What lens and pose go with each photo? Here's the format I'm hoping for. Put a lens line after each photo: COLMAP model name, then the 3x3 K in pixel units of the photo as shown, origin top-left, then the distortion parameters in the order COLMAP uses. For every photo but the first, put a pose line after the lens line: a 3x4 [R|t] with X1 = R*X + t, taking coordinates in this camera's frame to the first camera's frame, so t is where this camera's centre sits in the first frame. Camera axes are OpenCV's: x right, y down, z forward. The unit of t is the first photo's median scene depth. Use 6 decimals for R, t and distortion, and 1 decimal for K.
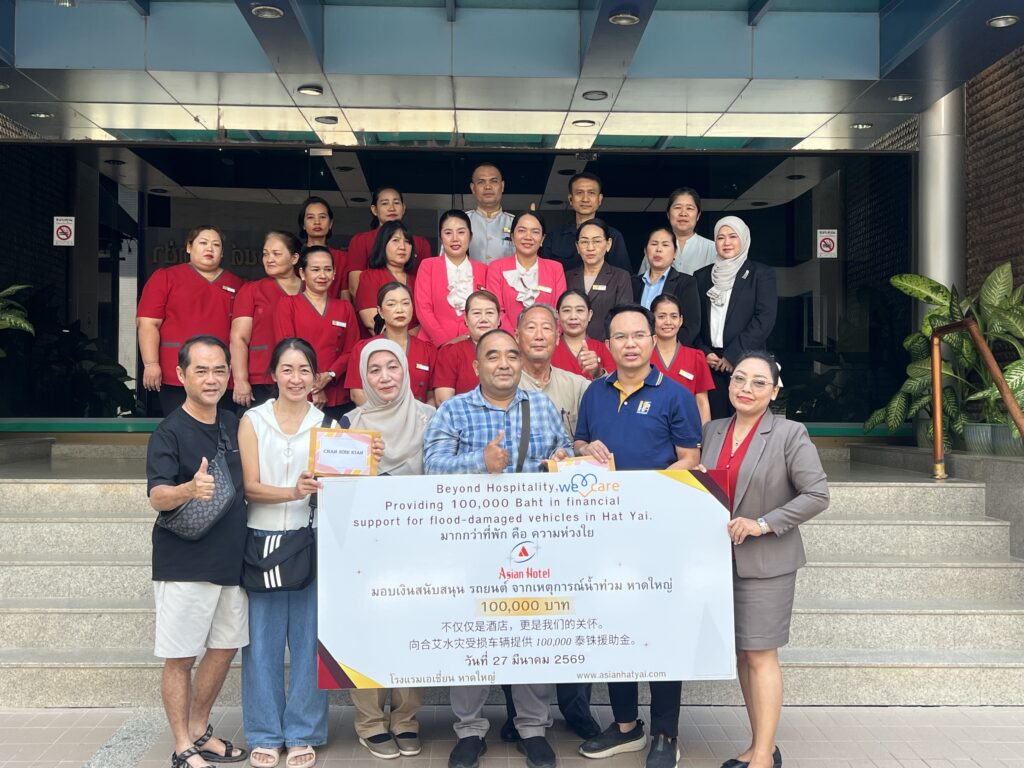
lens RADIAL K [[1172.8, 0, 526.3], [0, 1172.8, 366.8], [0, 0, 1]] dist [0.057719, 0.000000]
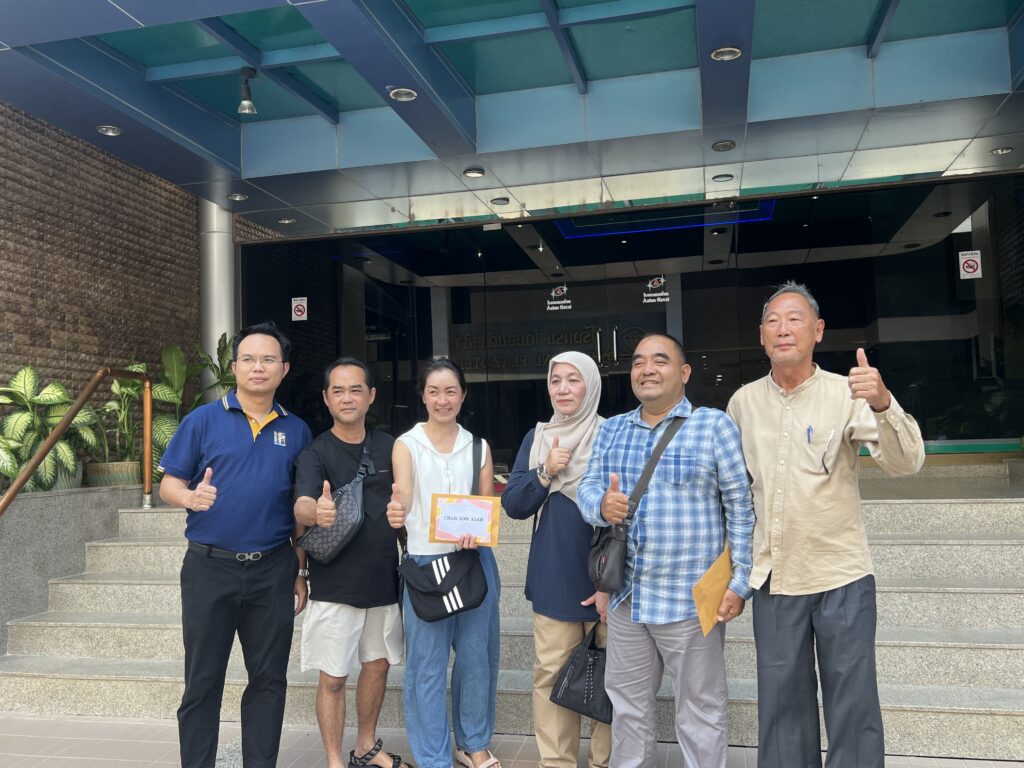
lens RADIAL K [[877.6, 0, 514.4], [0, 877.6, 383.0], [0, 0, 1]] dist [0.043399, -0.027470]
pose [[0.965189, -0.053155, -0.256096, 0.101986], [0.042959, 0.998052, -0.045247, 0.024795], [0.258003, 0.032670, 0.965592, 0.248451]]
